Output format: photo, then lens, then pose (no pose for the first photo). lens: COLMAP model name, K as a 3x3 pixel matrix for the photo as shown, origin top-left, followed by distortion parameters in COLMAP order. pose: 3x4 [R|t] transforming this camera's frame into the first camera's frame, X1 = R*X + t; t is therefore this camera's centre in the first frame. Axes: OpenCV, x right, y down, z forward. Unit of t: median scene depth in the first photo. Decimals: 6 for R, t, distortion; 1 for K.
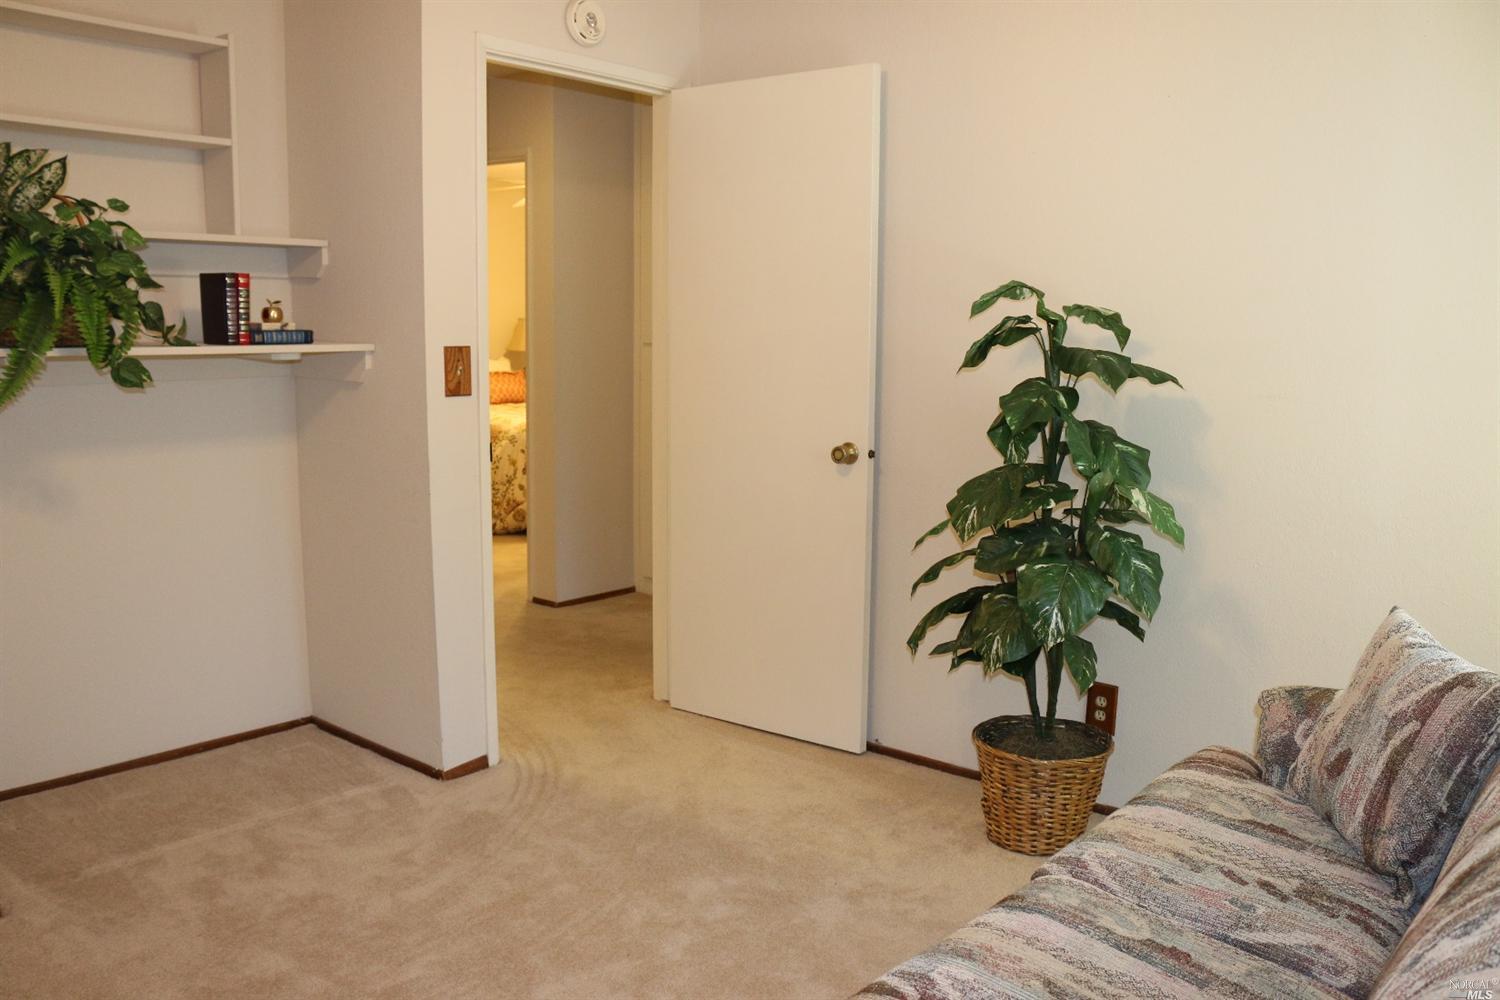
lens RADIAL K [[1236.5, 0, 754.8], [0, 1236.5, 504.8], [0, 0, 1]] dist [-0.144378, 0.117678]
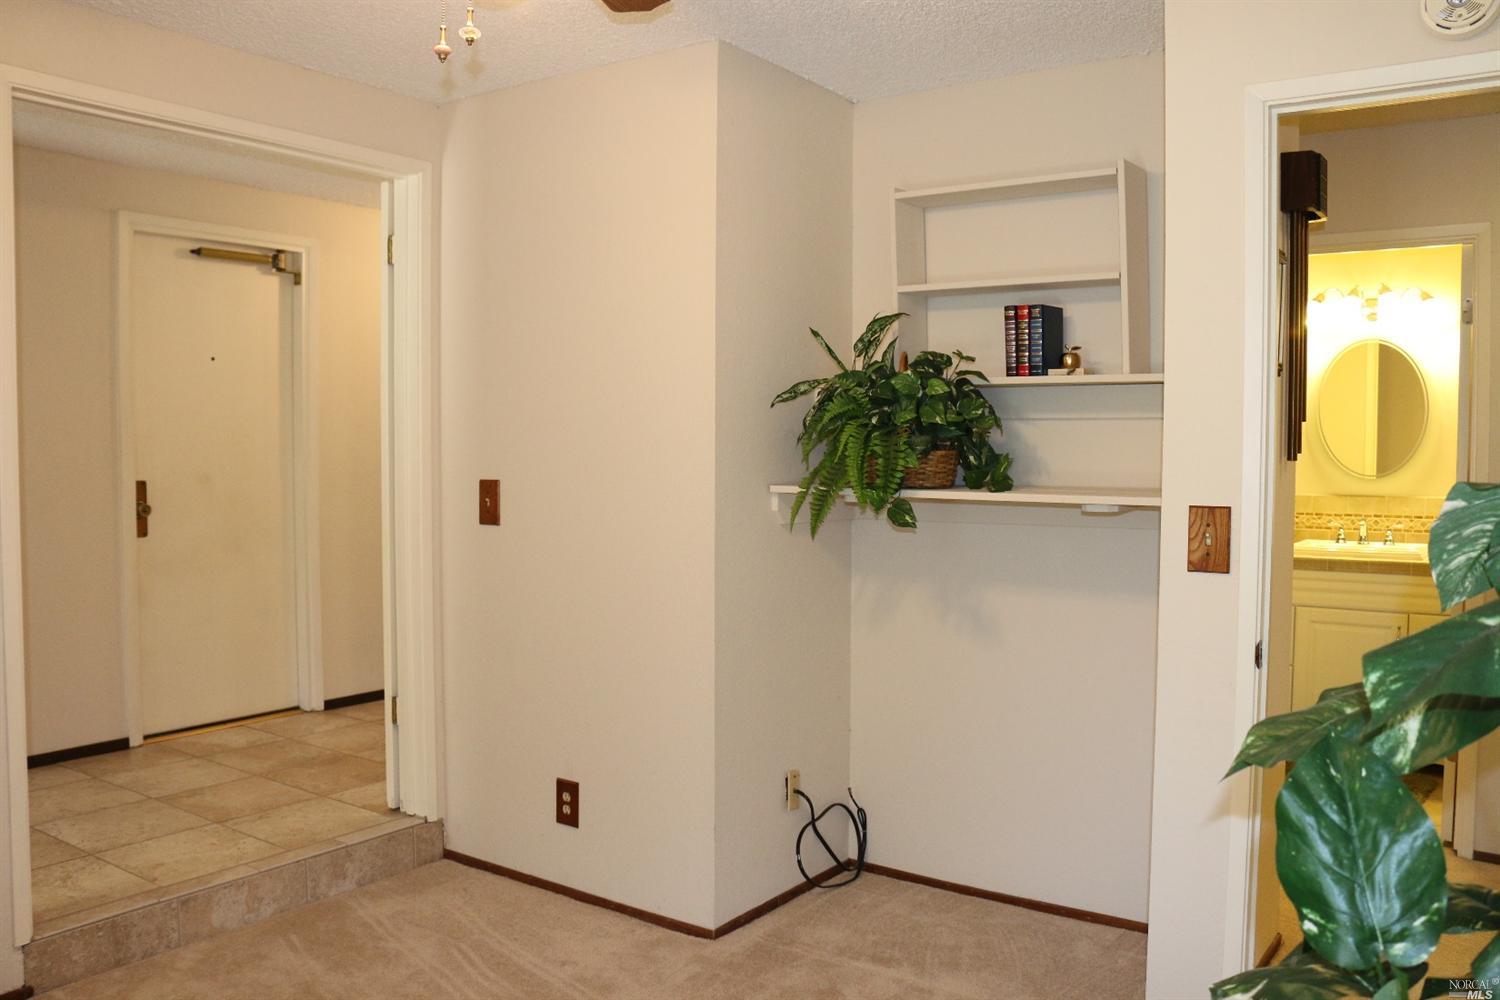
lens RADIAL K [[1236.5, 0, 756.3], [0, 1236.5, 496.9], [0, 0, 1]] dist [-0.144378, 0.117678]
pose [[0.083659, 0.029858, -0.996047, 0.489054], [-0.153424, 0.988019, 0.016731, -0.107852], [0.984613, 0.151418, 0.087237, 0.679763]]
